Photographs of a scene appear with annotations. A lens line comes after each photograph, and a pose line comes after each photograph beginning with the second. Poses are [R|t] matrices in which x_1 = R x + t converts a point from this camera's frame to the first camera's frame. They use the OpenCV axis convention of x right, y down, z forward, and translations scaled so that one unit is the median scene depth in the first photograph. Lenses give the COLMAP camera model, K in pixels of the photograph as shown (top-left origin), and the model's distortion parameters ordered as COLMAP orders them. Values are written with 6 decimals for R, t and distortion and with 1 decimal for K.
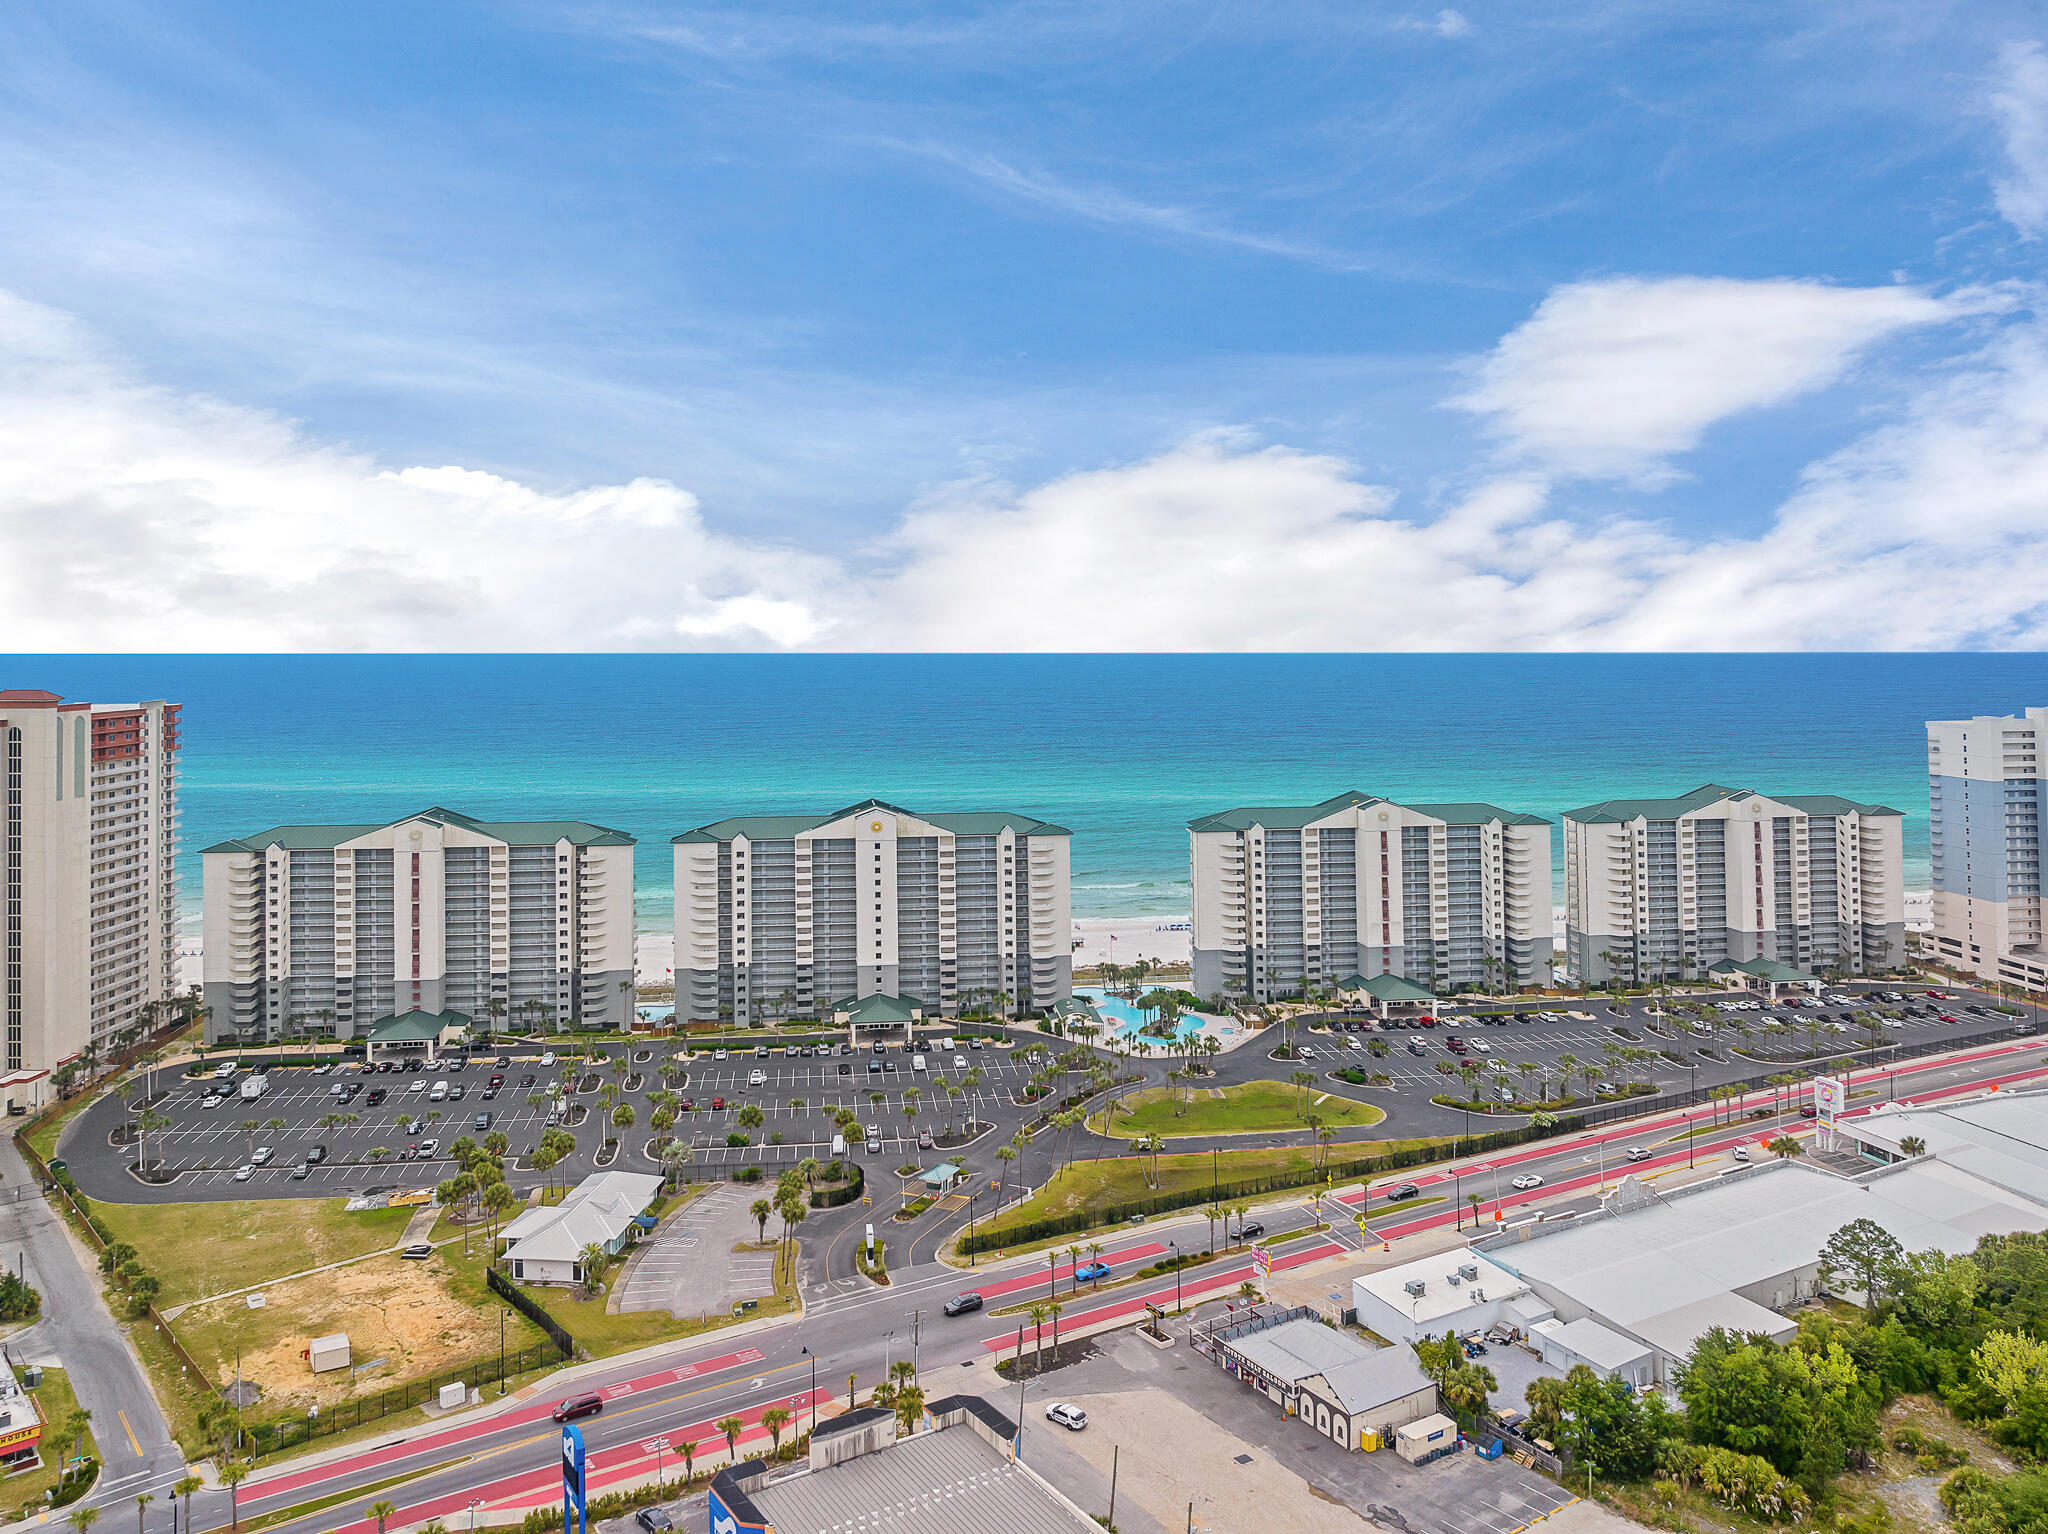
lens RADIAL K [[1518.4, 0, 1081.6], [0, 1518.4, 761.3], [0, 0, 1]] dist [-0.031183, 0.000775]
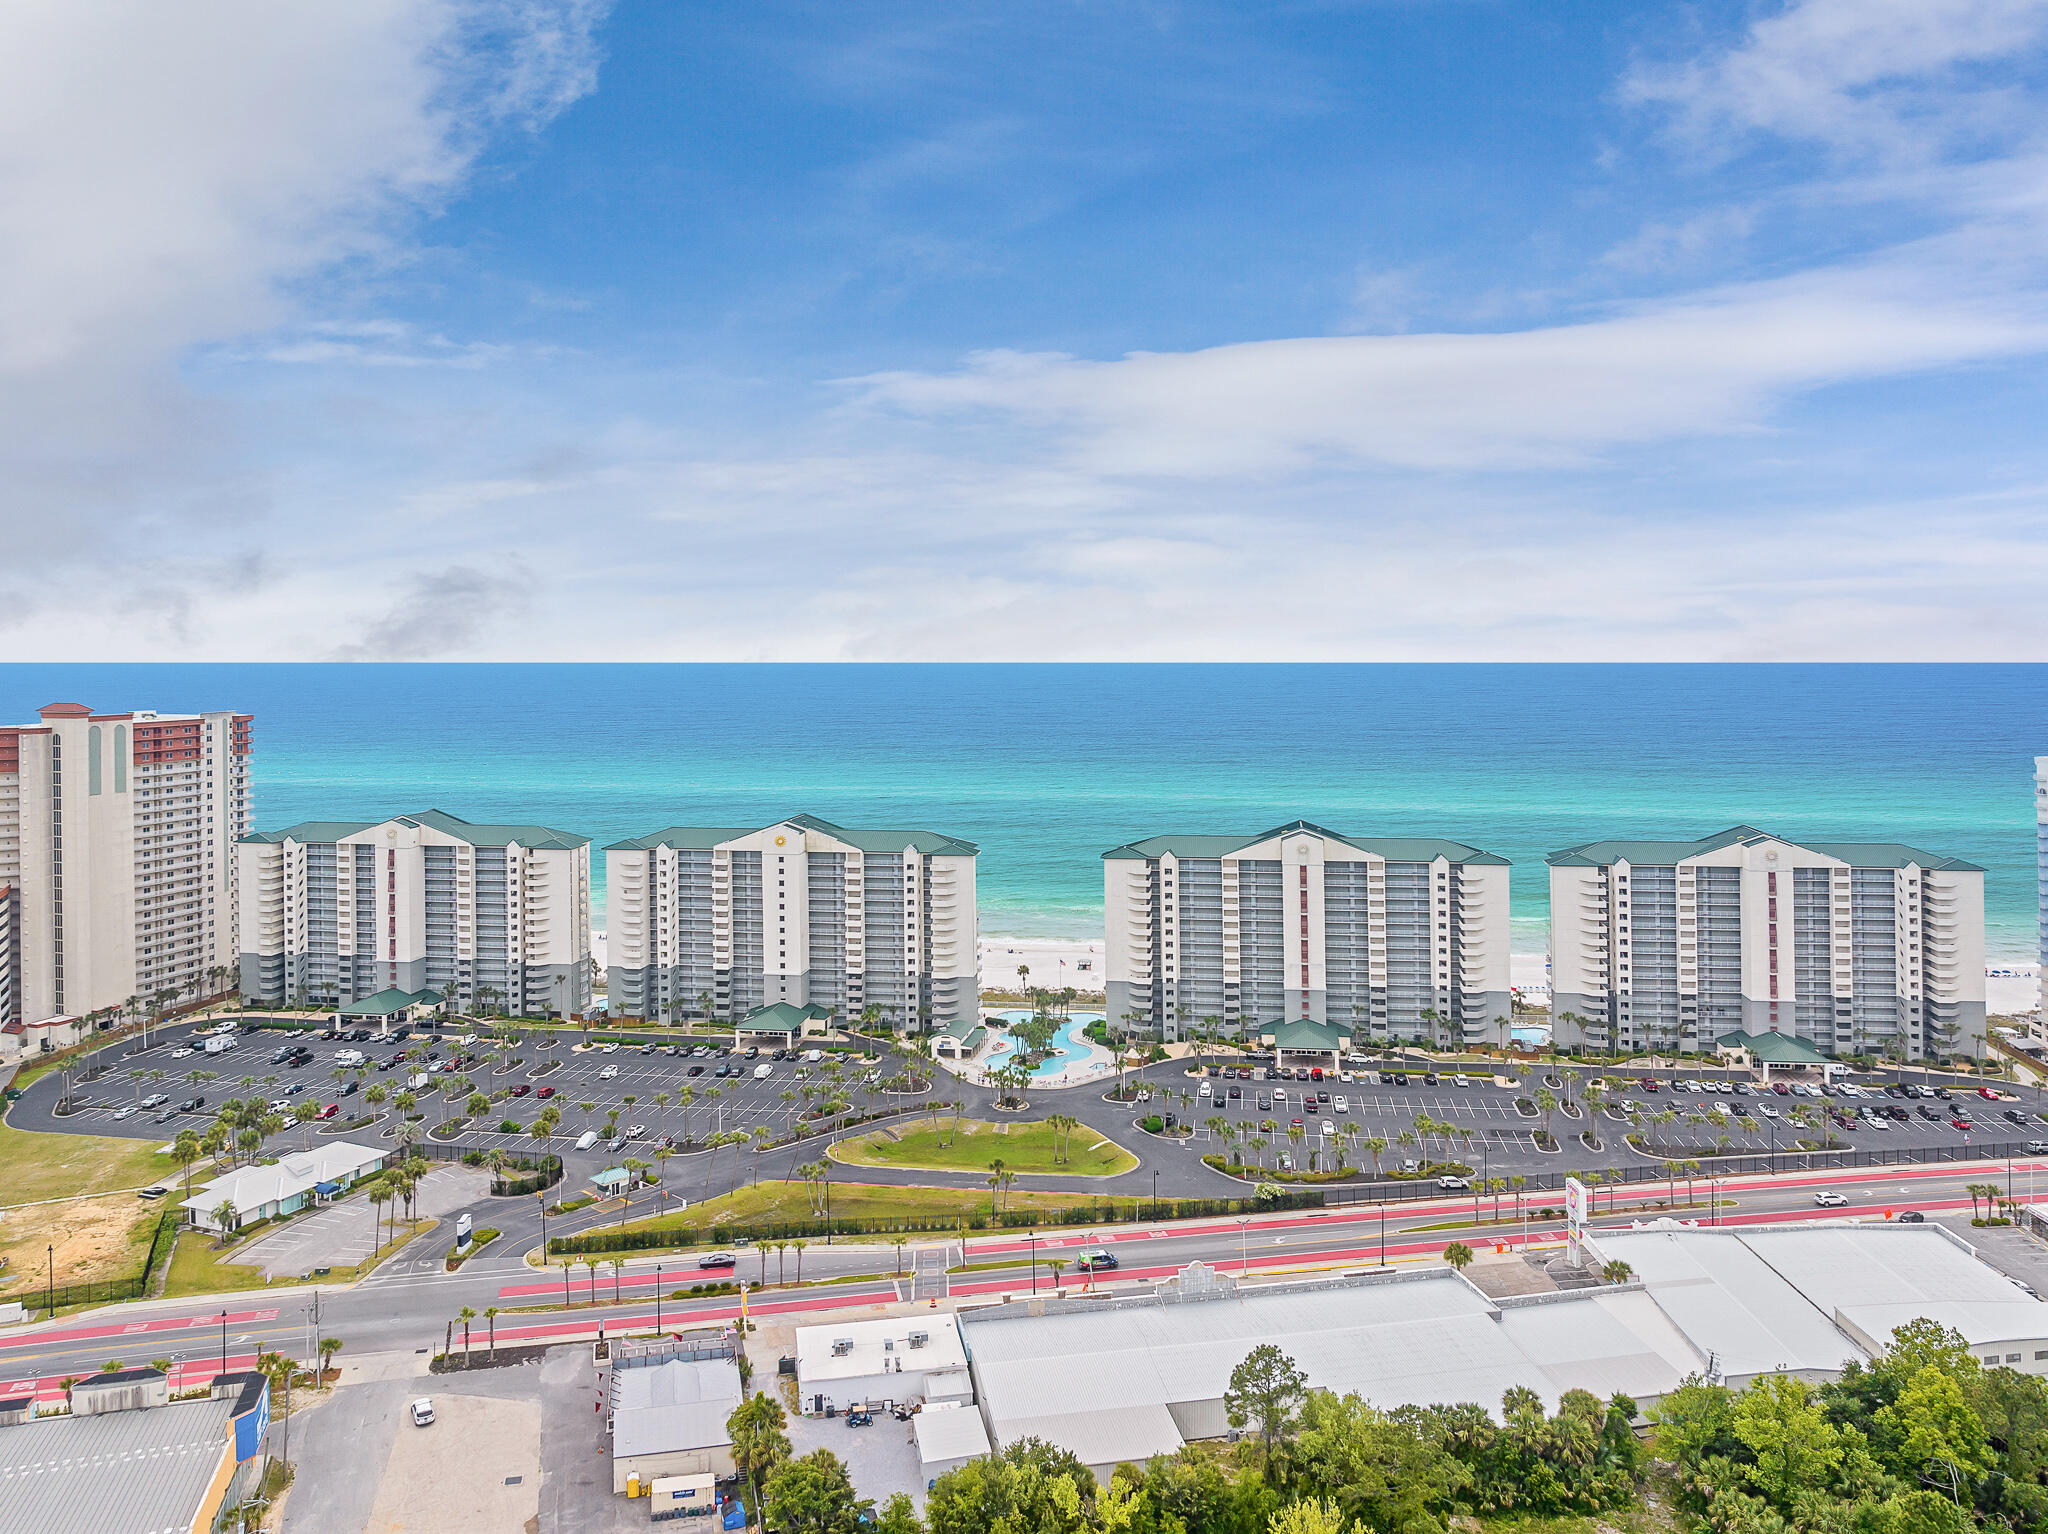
lens RADIAL K [[1518.4, 0, 1100.8], [0, 1518.4, 715.3], [0, 0, 1]] dist [-0.031183, 0.000775]
pose [[0.948499, 0.007260, -0.316696, 0.415368], [-0.021428, 0.998918, -0.041278, -0.004345], [0.316054, 0.045938, 0.947628, 0.087881]]
